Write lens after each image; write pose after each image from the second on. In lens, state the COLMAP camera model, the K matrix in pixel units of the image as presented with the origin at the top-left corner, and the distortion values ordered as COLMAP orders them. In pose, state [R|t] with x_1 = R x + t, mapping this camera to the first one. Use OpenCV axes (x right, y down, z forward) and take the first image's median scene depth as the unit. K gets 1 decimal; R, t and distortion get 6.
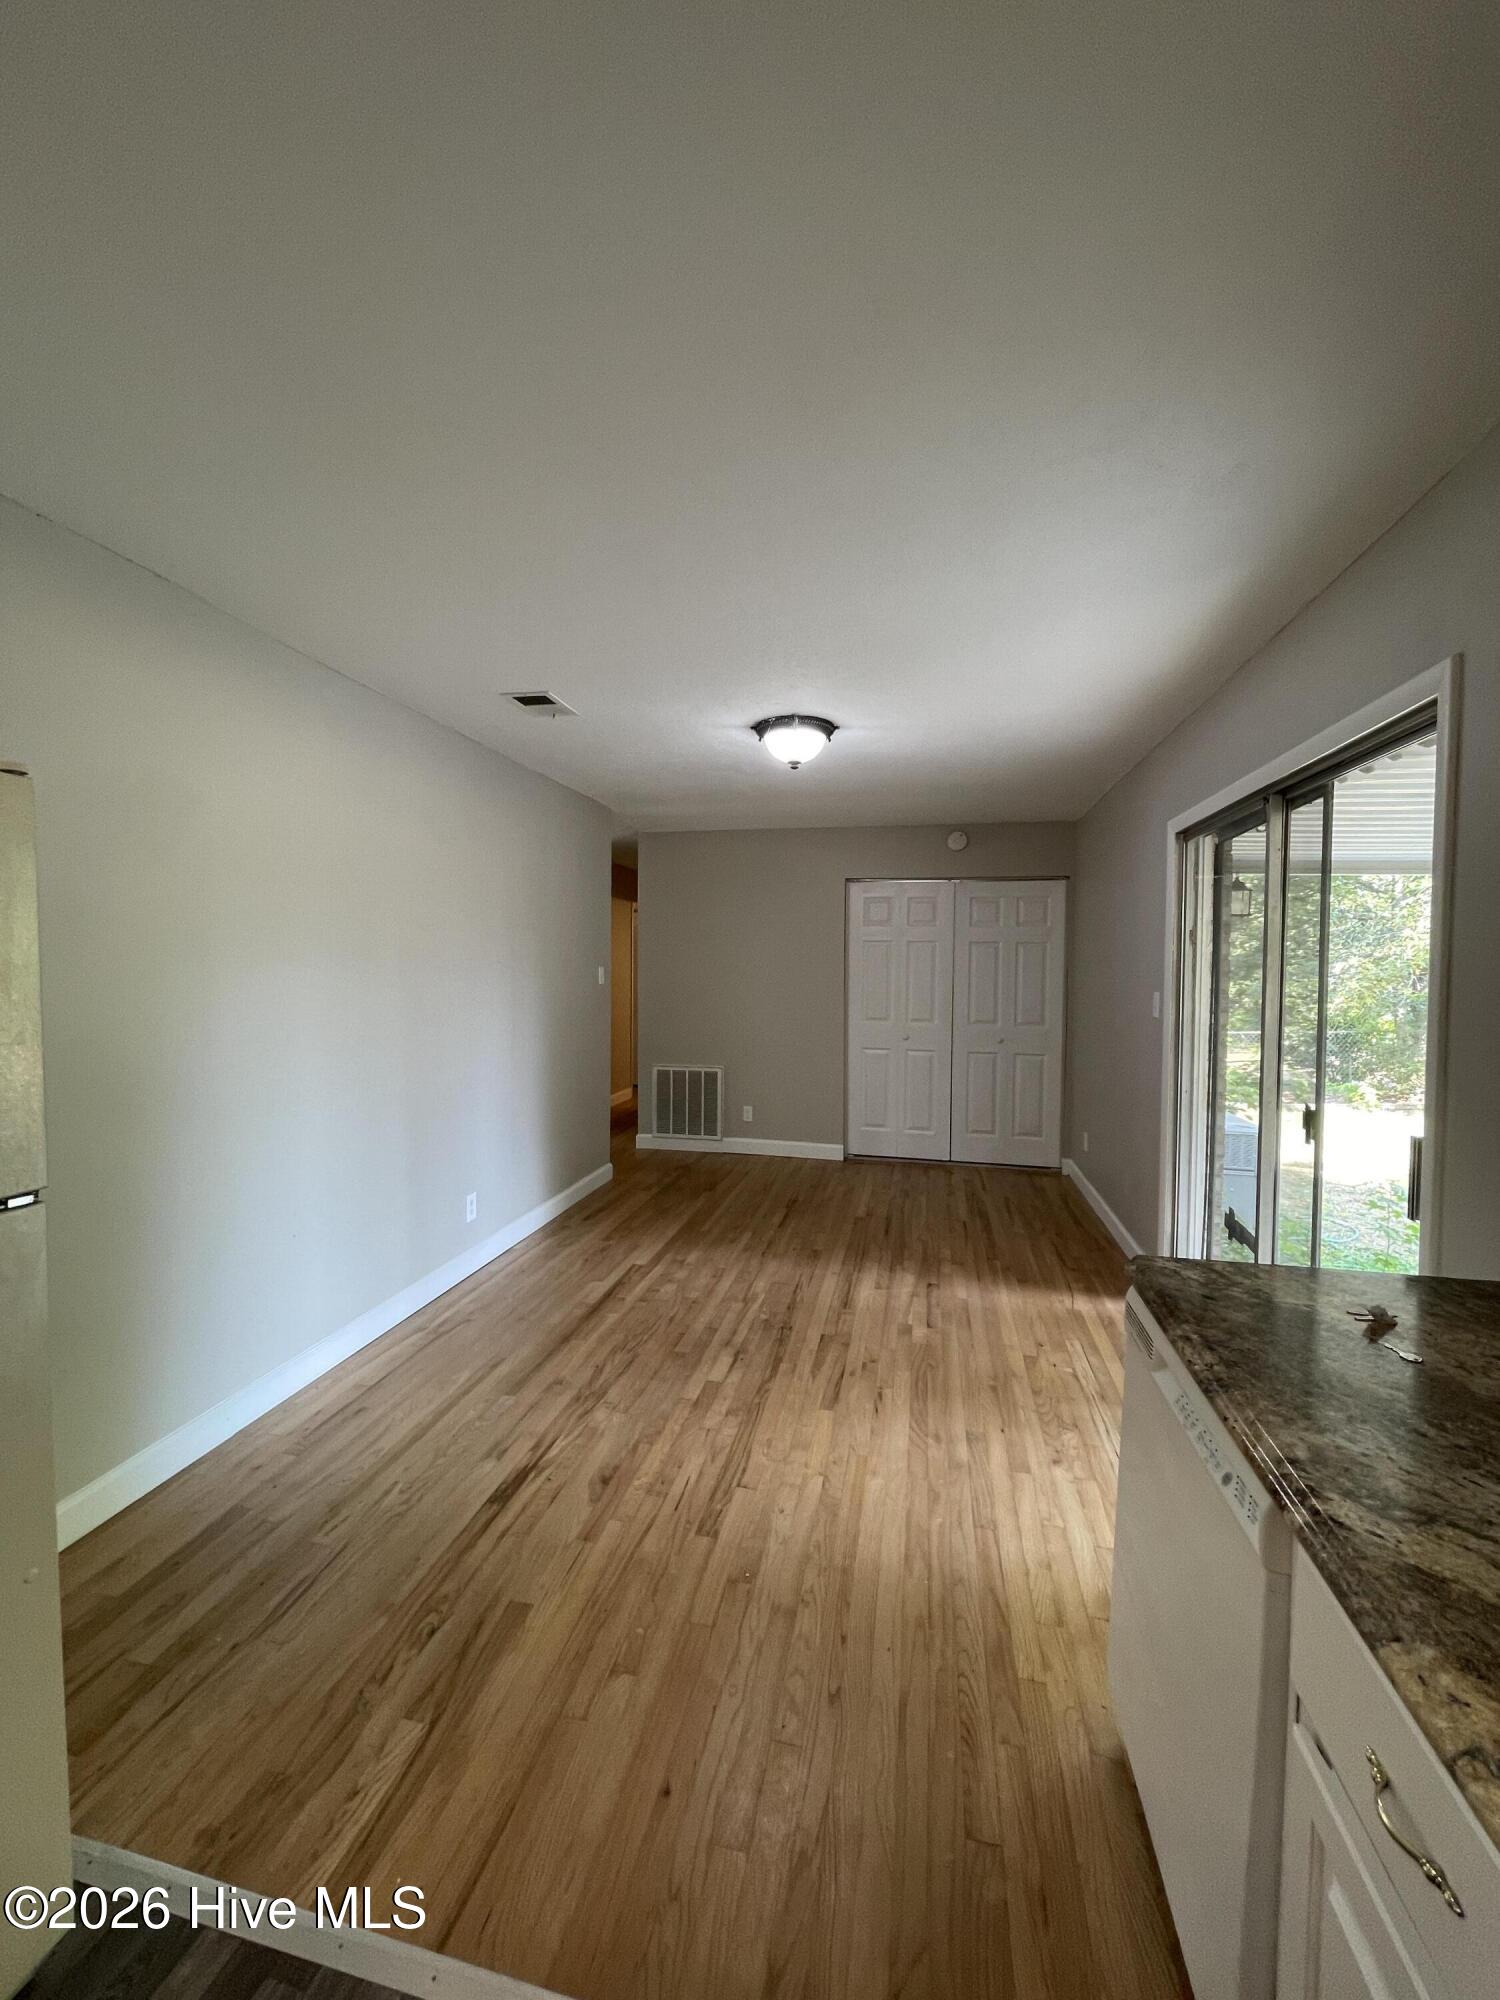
lens RADIAL K [[811.3, 0, 749.9], [0, 811.3, 996.8], [0, 0, 1]] dist [-0.003873, 0.000752]
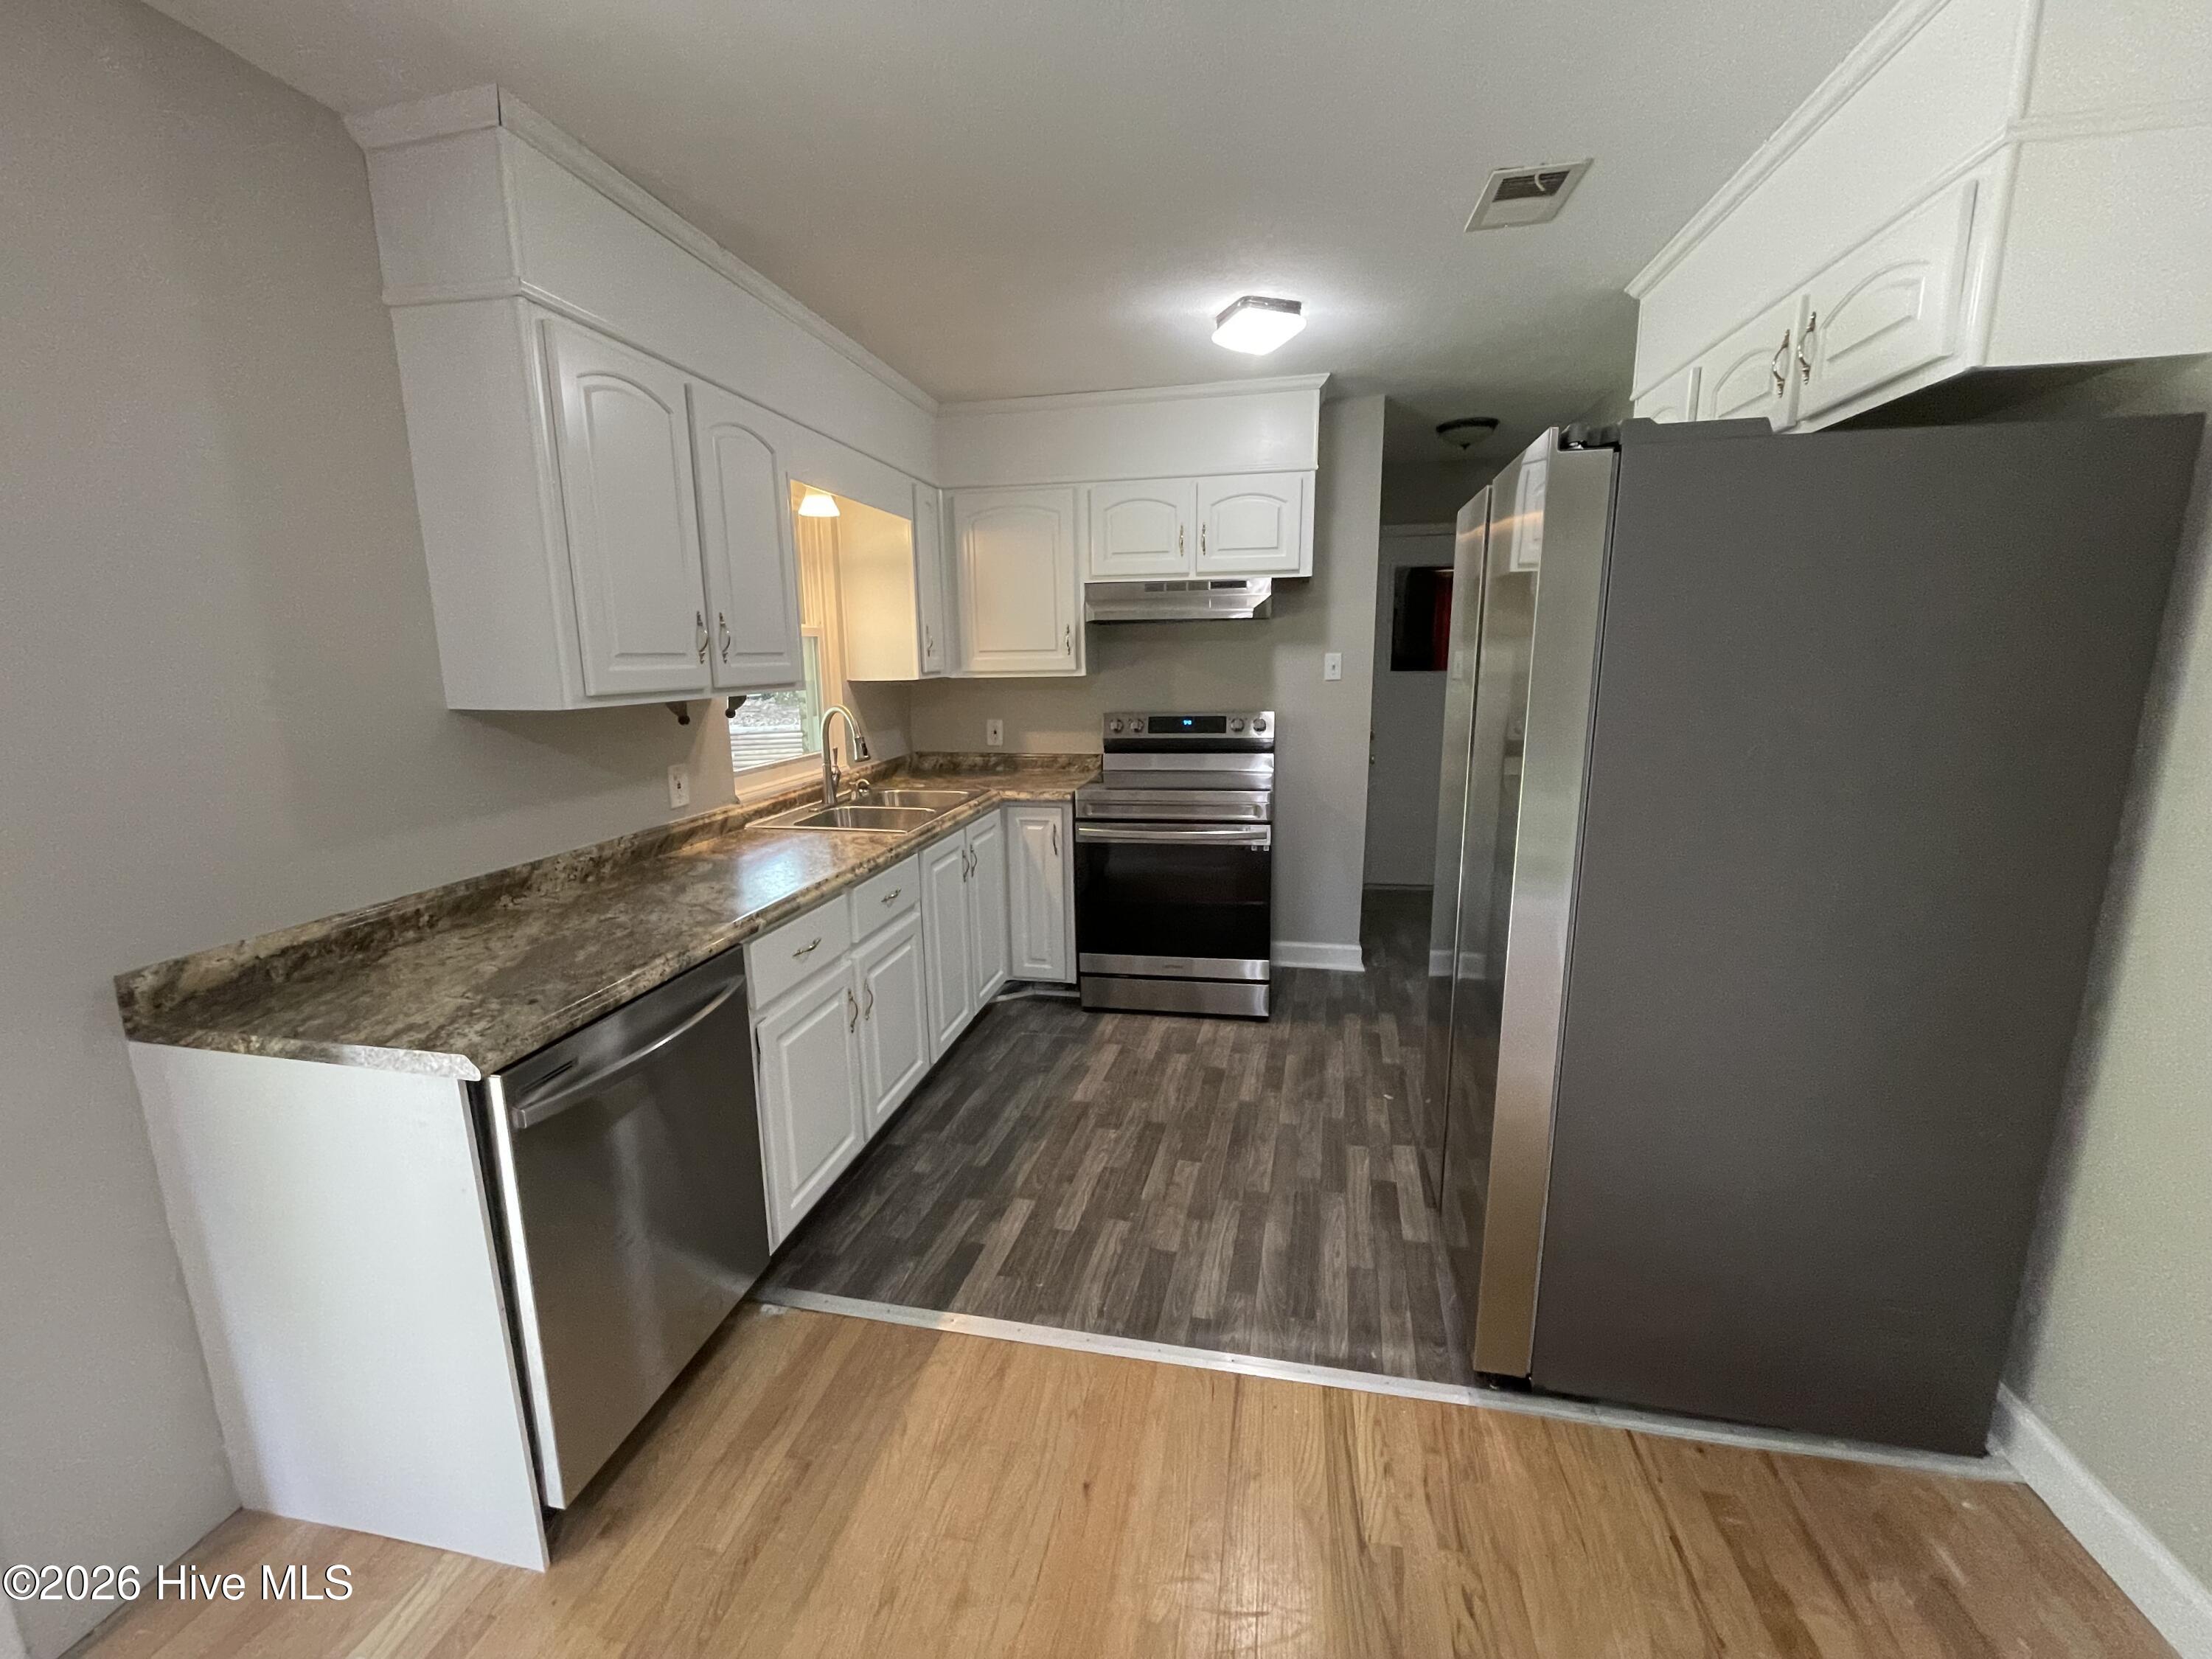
lens RADIAL K [[892.0, 0, 1098.5], [0, 892.0, 829.5], [0, 0, 1]] dist [-0.002863, 0.000286]
pose [[-0.999936, 0.005944, -0.009585, -0.074257], [0.003554, 0.972628, 0.232342, -0.053816], [0.010704, 0.232293, -0.972587, 1.268492]]
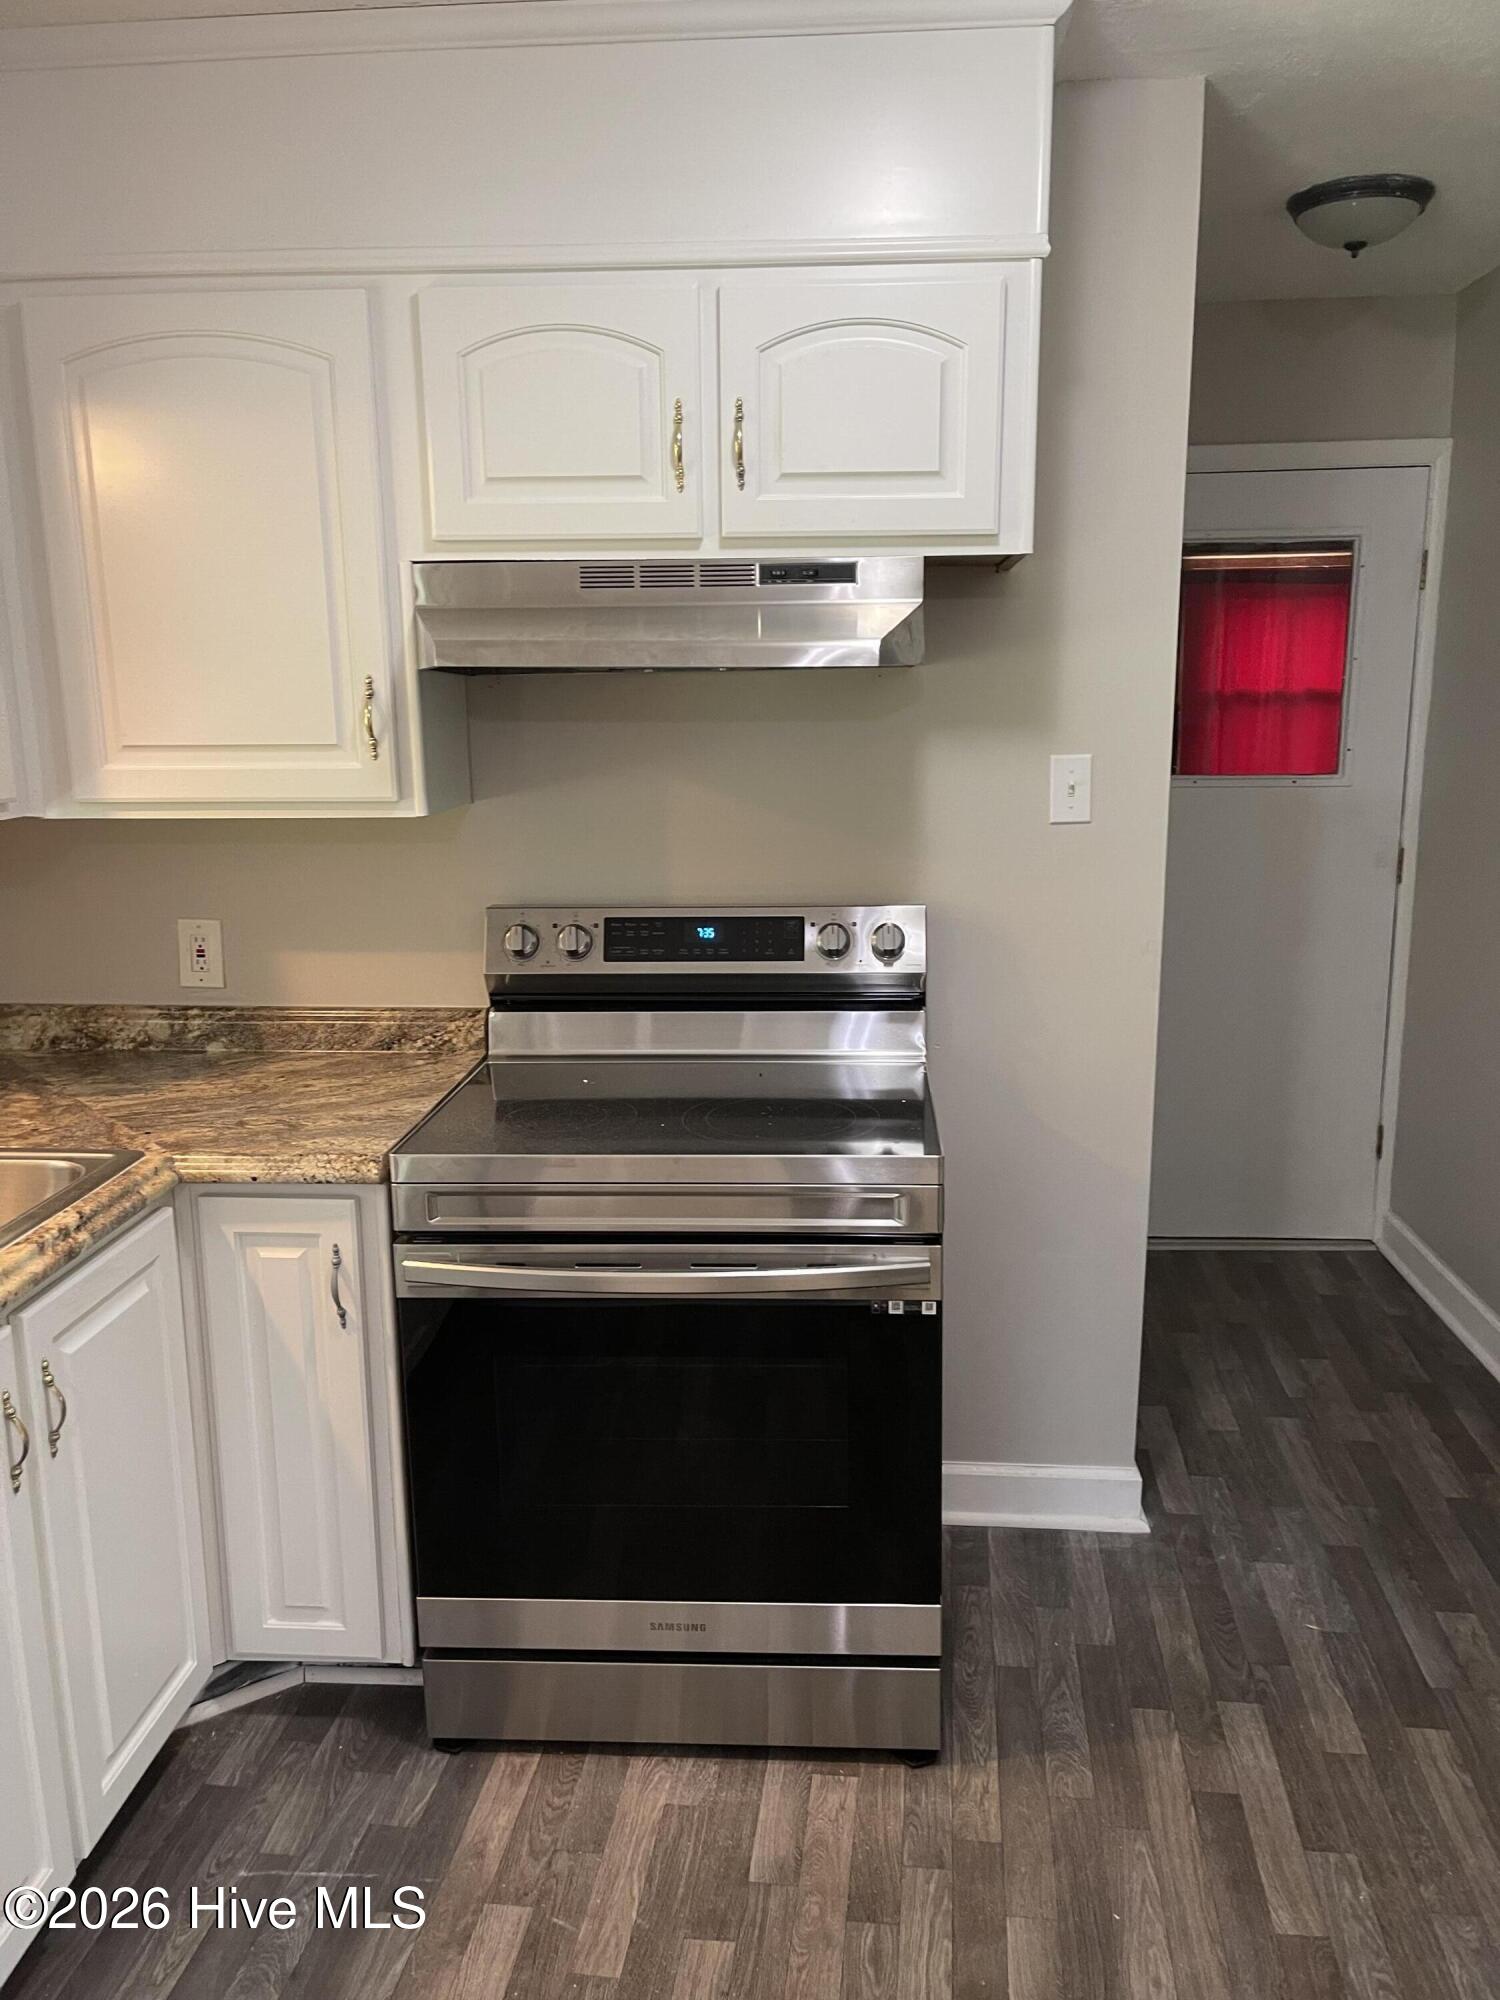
lens RADIAL K [[1518.9, 0, 759.0], [0, 1518.9, 1016.5], [0, 0, 1]] dist [0.038322, -0.030696]
pose [[-0.989500, 0.027104, -0.141966, -0.147388], [-0.008067, 0.970369, 0.241495, -0.068192], [0.144305, 0.240104, -0.959961, 0.599359]]
